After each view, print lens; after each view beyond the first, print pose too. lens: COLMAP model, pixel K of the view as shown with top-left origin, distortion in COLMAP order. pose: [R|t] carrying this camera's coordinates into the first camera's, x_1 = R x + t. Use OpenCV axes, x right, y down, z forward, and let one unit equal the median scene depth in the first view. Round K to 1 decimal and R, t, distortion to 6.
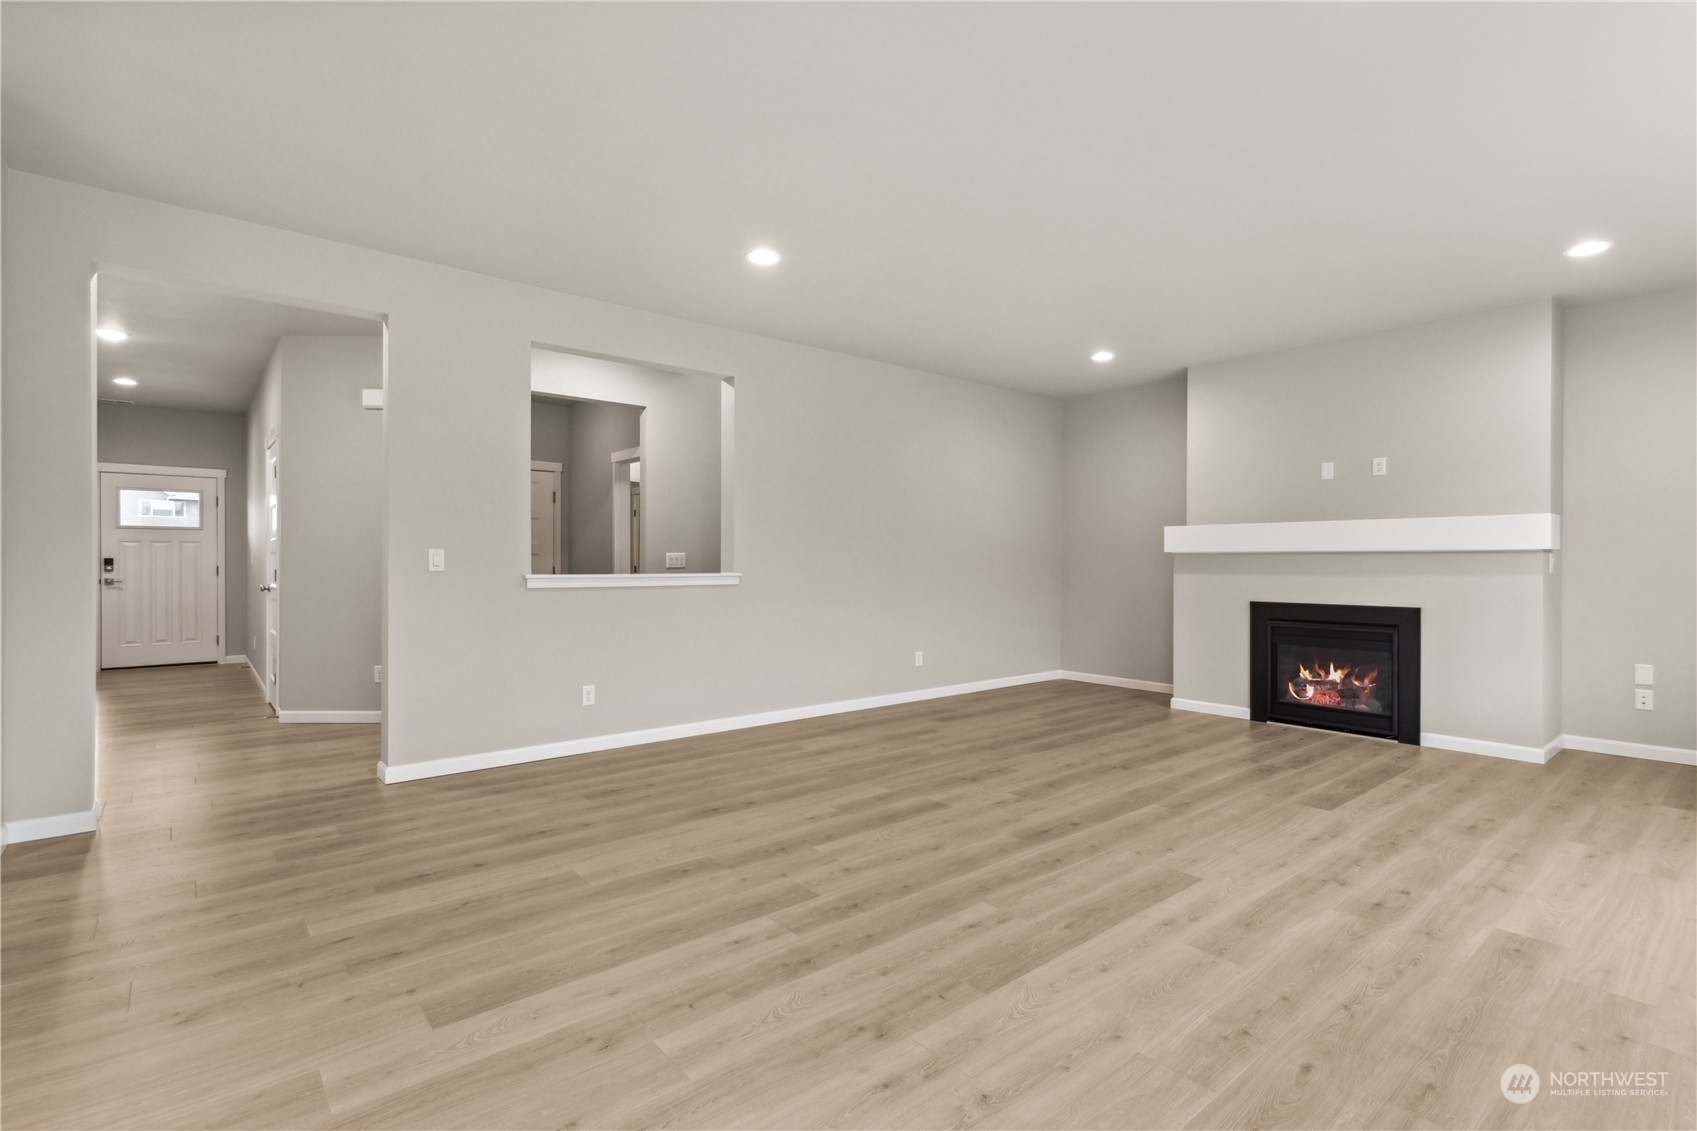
lens RADIAL K [[778.1, 0, 848.5], [0, 778.1, 565.5], [0, 0, 1]] dist [0.001229, 0.000269]
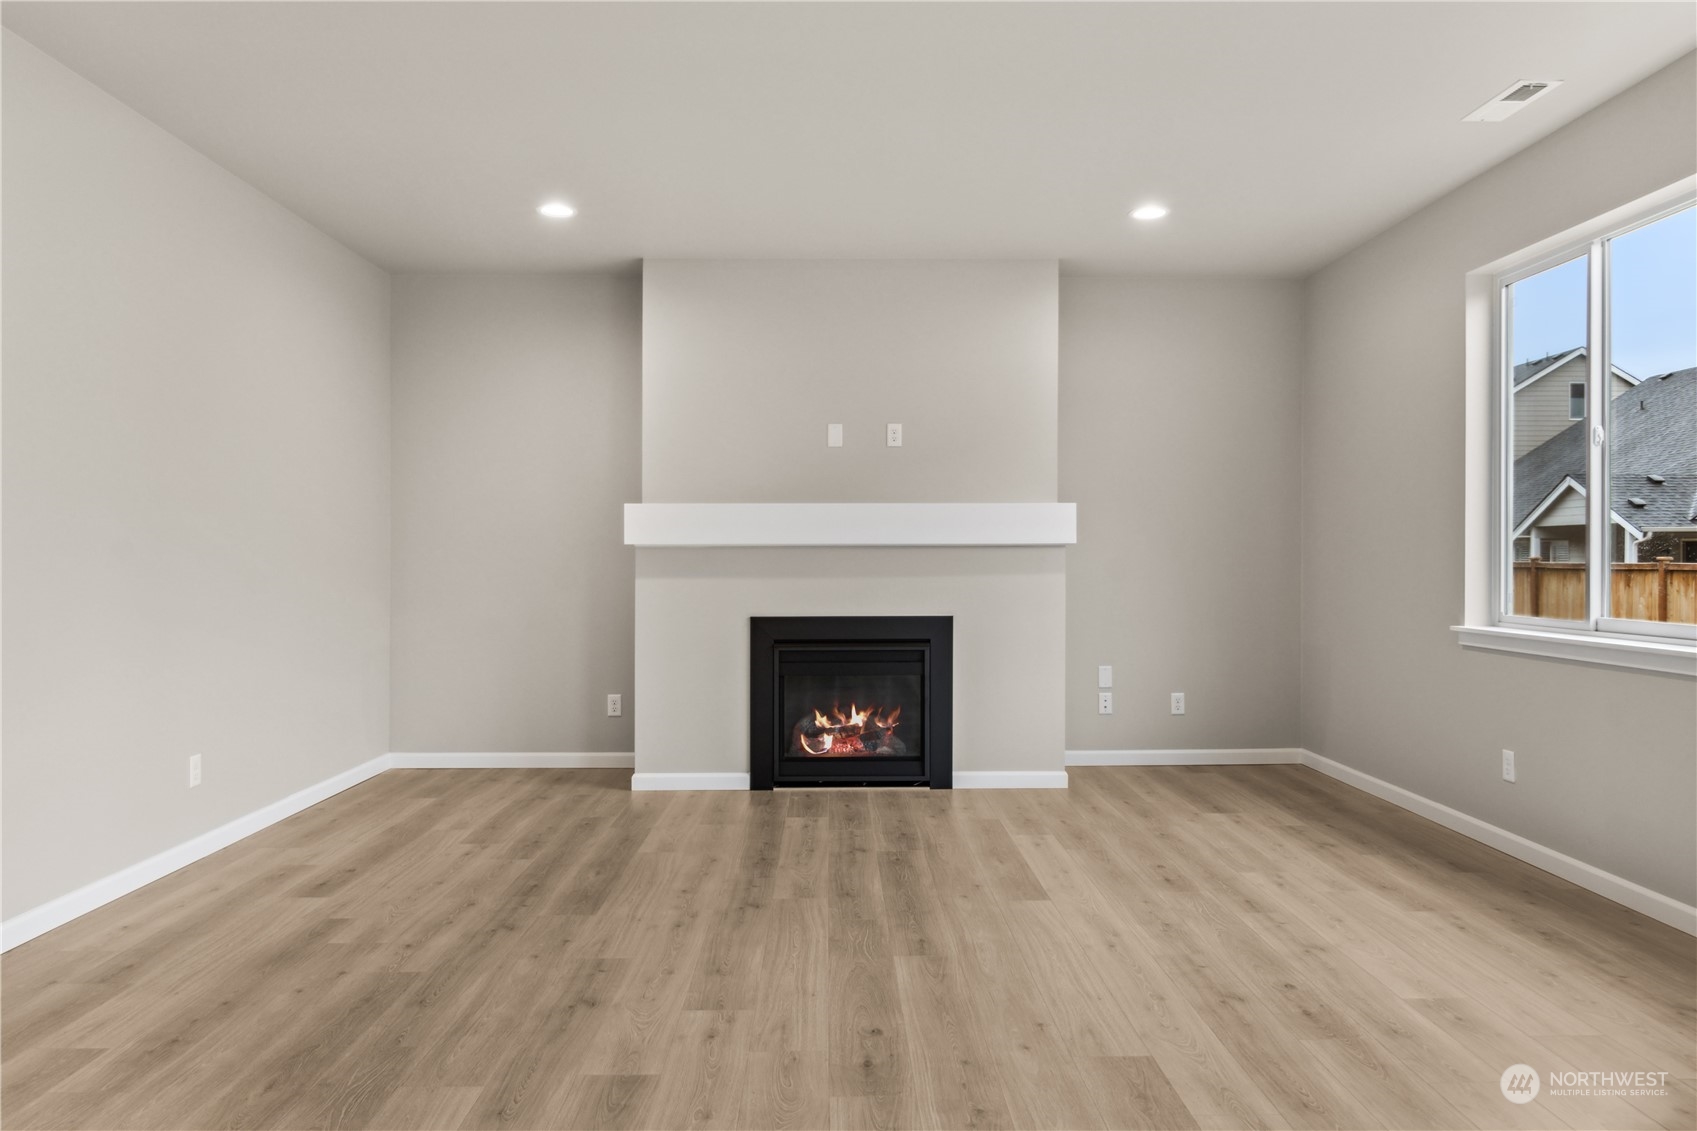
lens RADIAL K [[1147.4, 0, 832.1], [0, 1147.4, 563.1], [0, 0, 1]] dist [-0.002310, -0.000134]
pose [[0.635328, -0.006941, 0.772211, -0.275075], [0.007737, 0.999967, 0.002623, -0.004428], [-0.772204, 0.004308, 0.635360, 0.380740]]
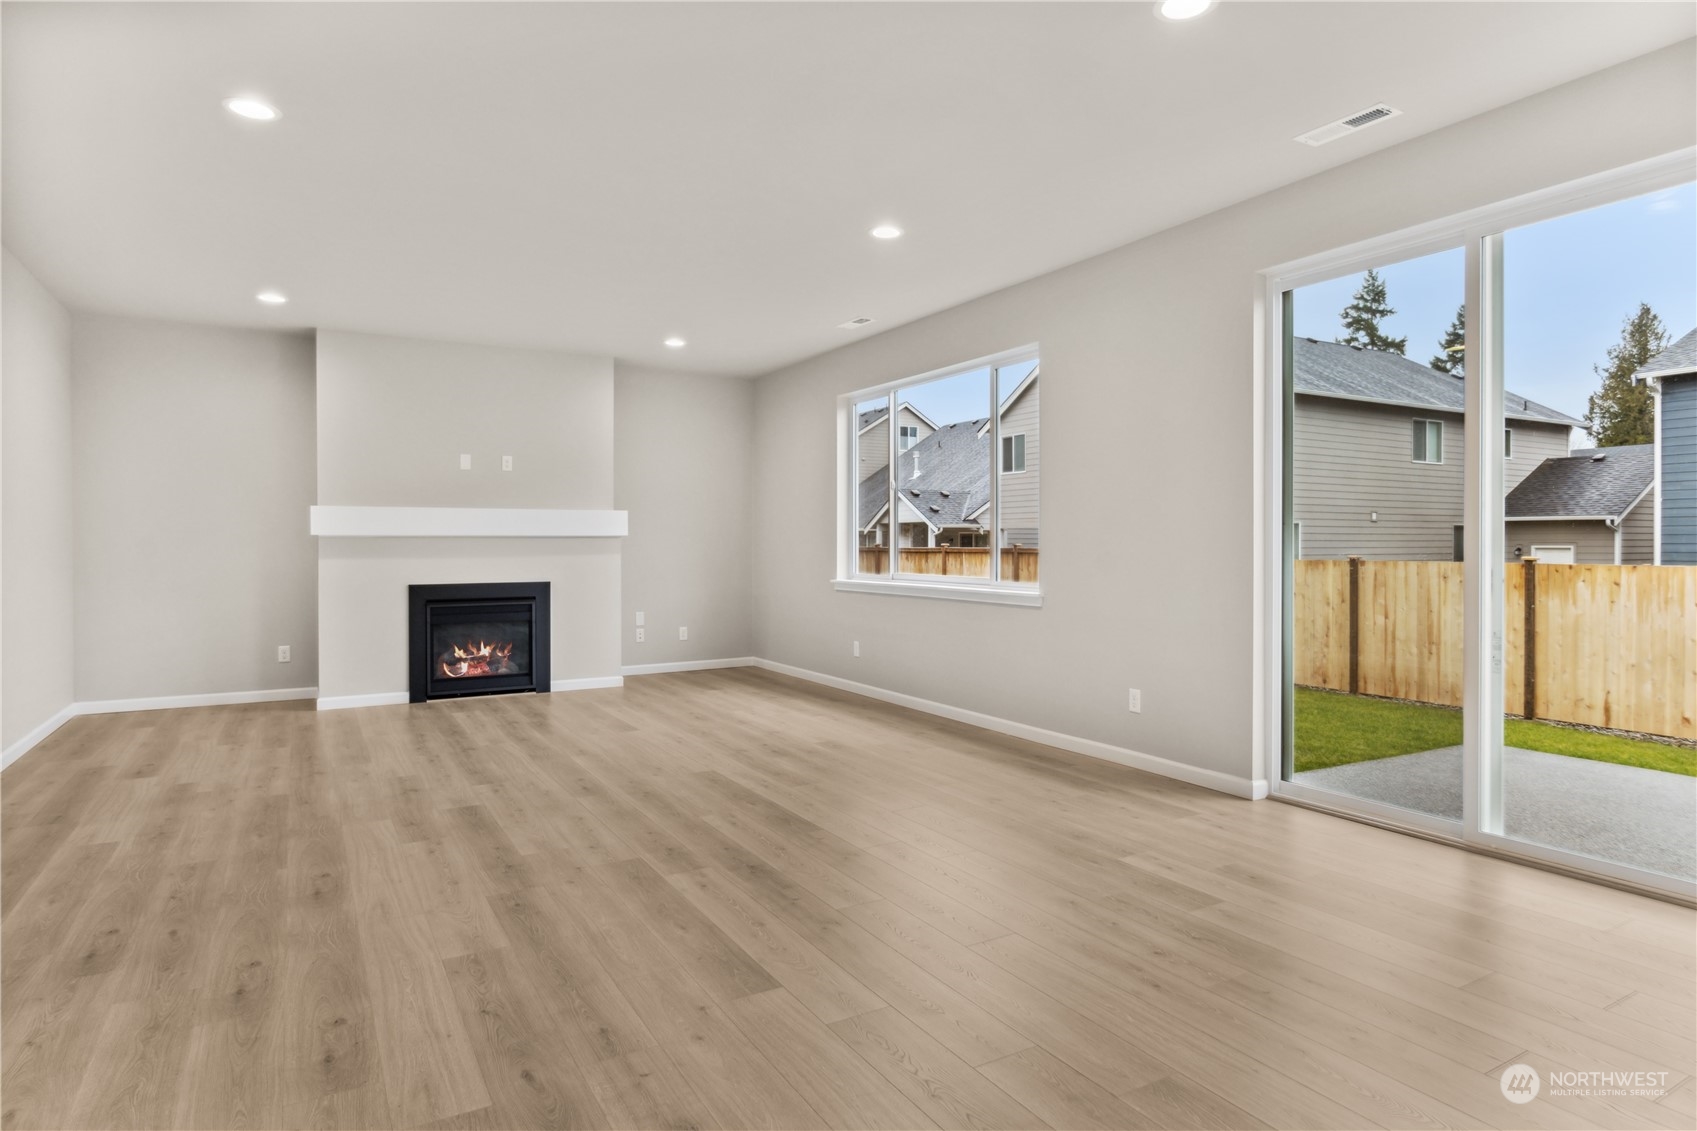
lens RADIAL K [[959.7, 0, 848.5], [0, 959.7, 565.5], [0, 0, 1]] dist [0.005556, 0.000493]
pose [[0.171986, -0.025235, 0.984776, -0.762158], [0.008163, 0.999674, 0.024191, -0.005272], [-0.985066, 0.003878, 0.172136, 0.288562]]
